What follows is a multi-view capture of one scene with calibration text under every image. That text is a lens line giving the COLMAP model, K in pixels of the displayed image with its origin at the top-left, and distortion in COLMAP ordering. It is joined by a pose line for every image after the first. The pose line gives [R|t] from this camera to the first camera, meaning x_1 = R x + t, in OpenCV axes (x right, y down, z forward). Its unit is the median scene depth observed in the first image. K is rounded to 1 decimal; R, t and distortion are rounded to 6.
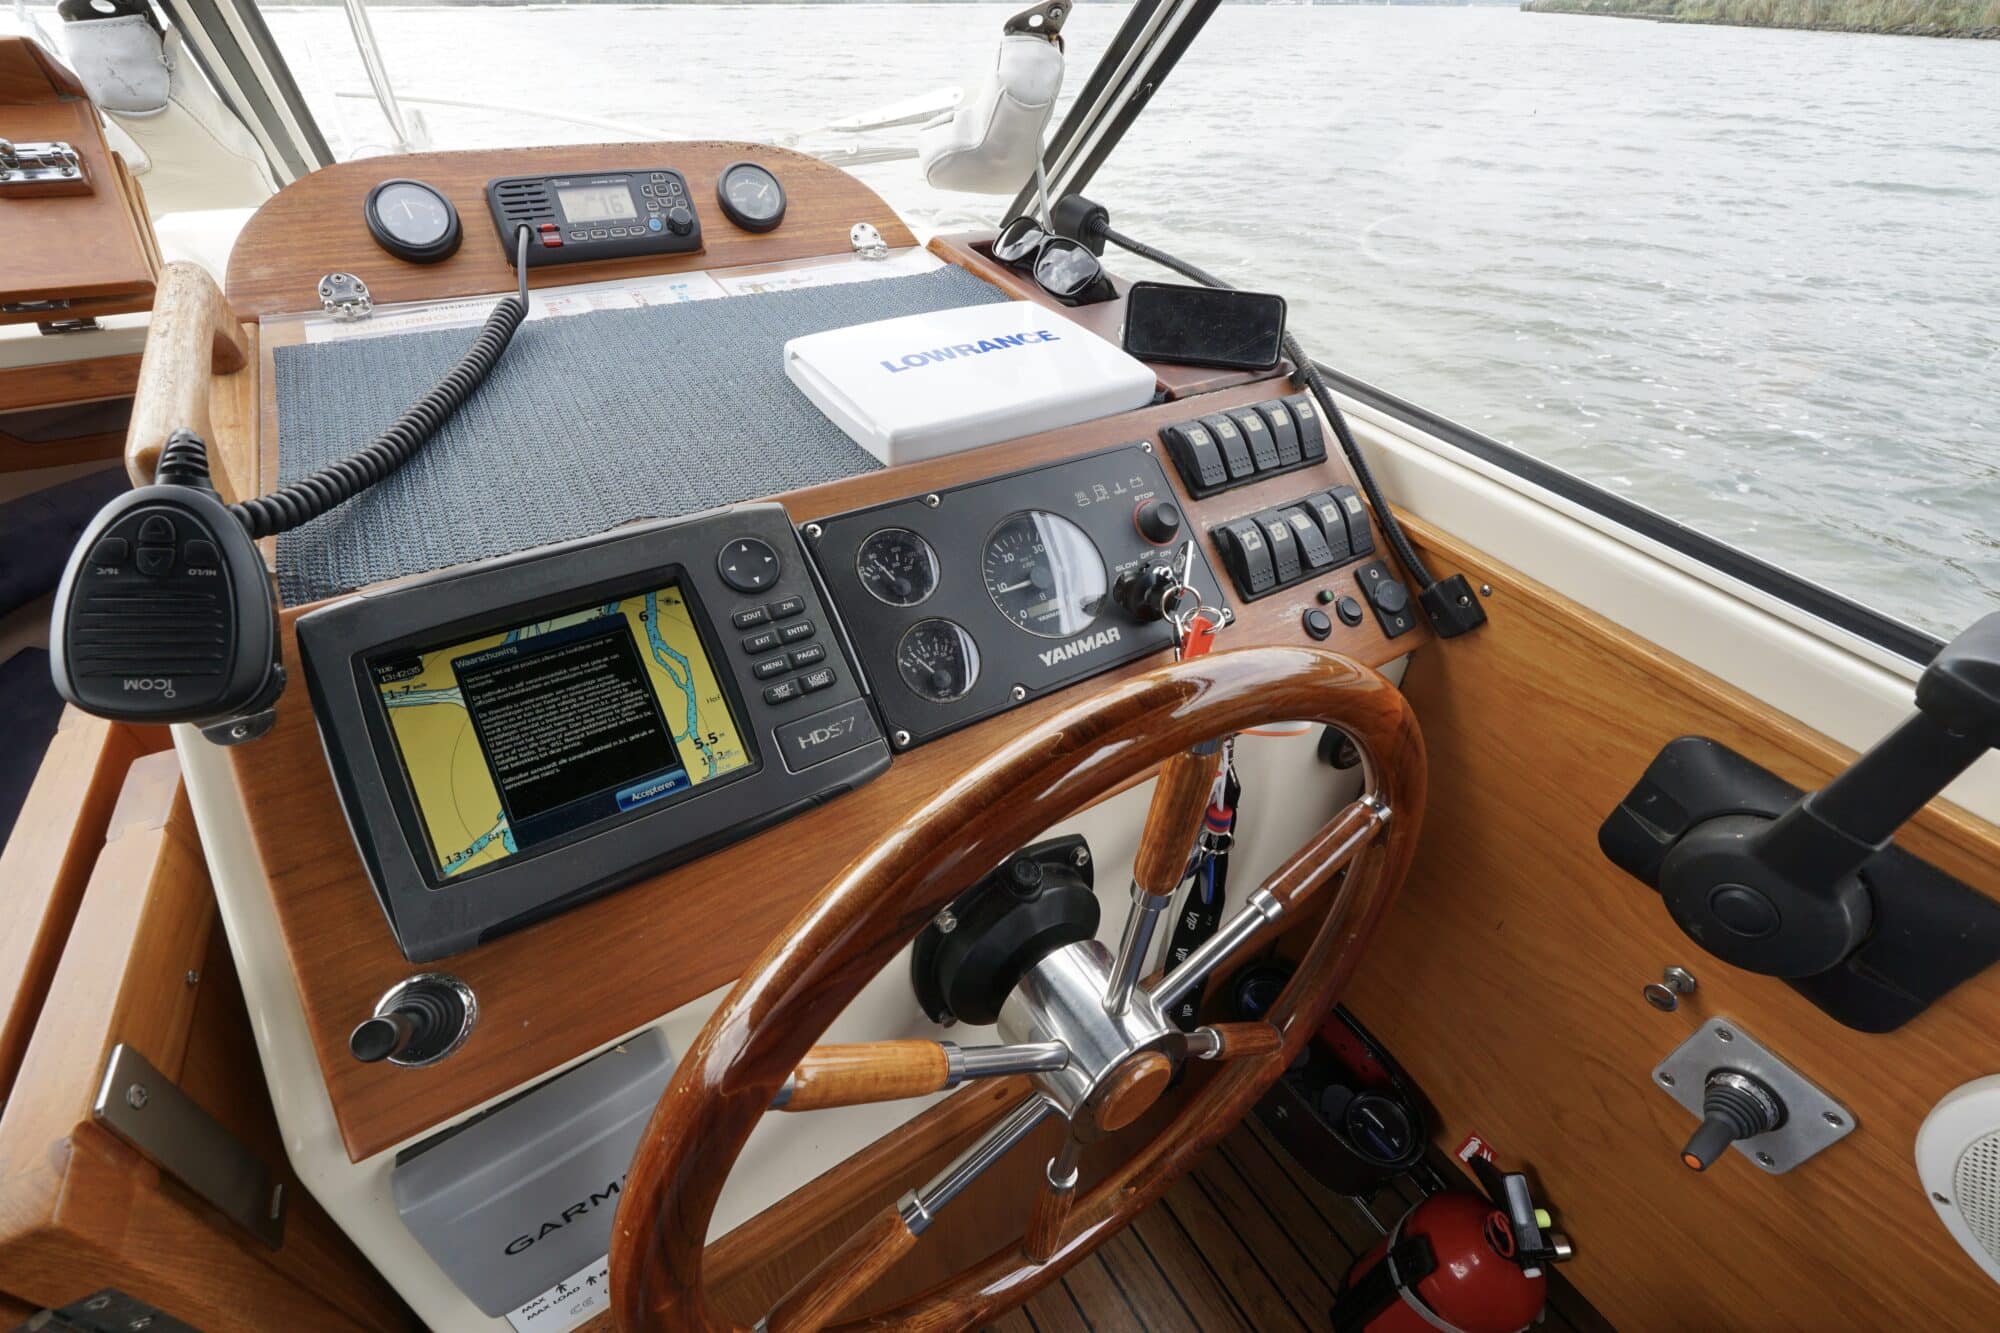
lens RADIAL K [[875.3, 0, 1000.0], [0, 875.3, 666.5], [0, 0, 1]] dist [-0.000917, 0.000235]
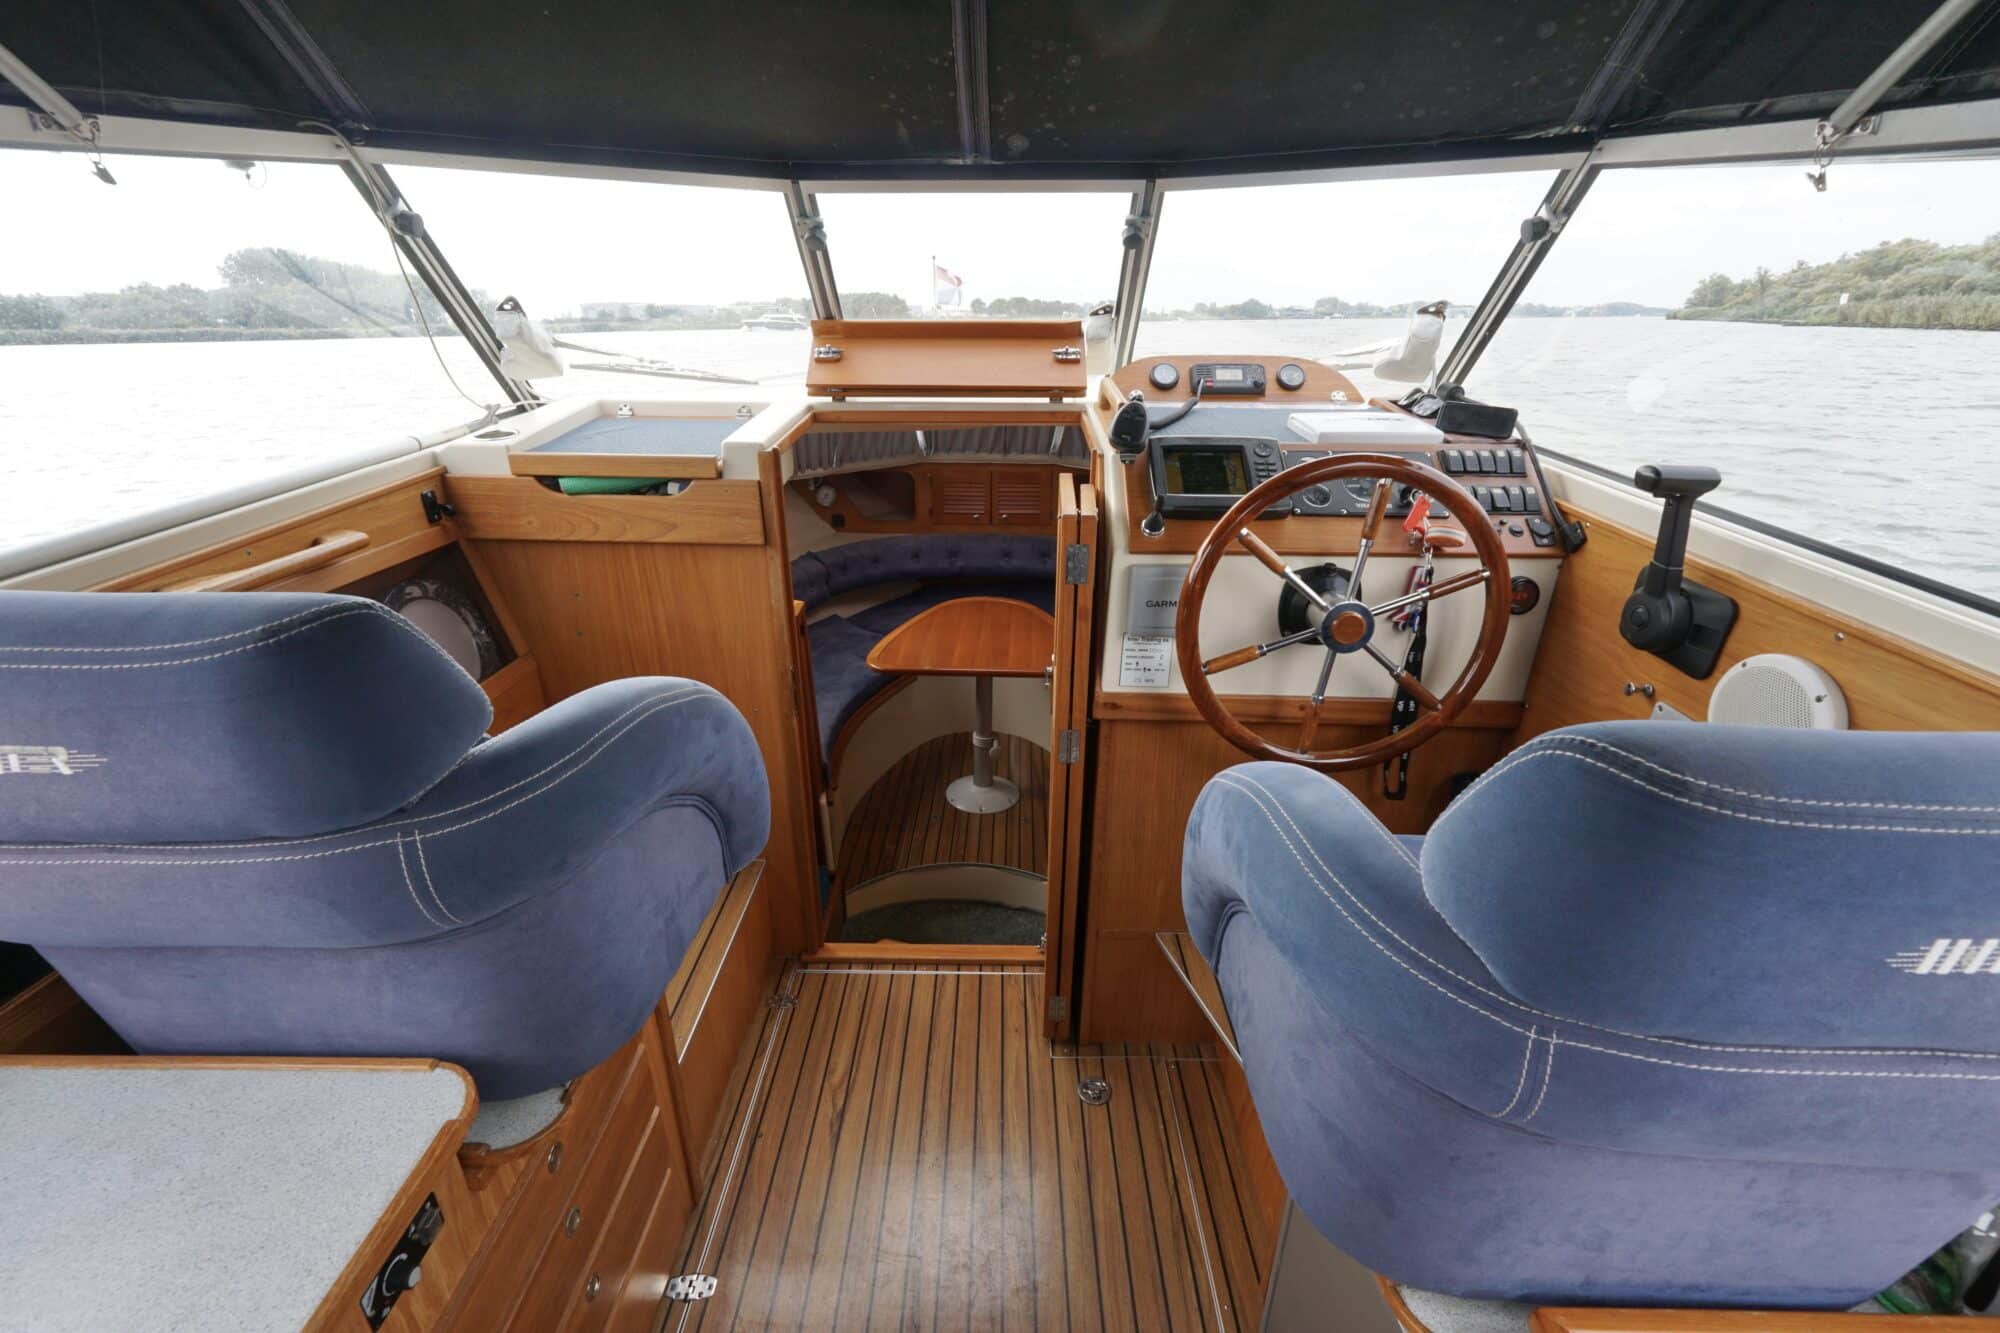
lens RADIAL K [[875.3, 0, 1000.0], [0, 875.3, 666.5], [0, 0, 1]] dist [-0.000917, 0.000235]
pose [[0.840136, 0.180407, -0.511492, 0.472575], [-0.316196, 0.929135, -0.191645, 1.036382], [0.440672, 0.322739, 0.837644, -1.247843]]
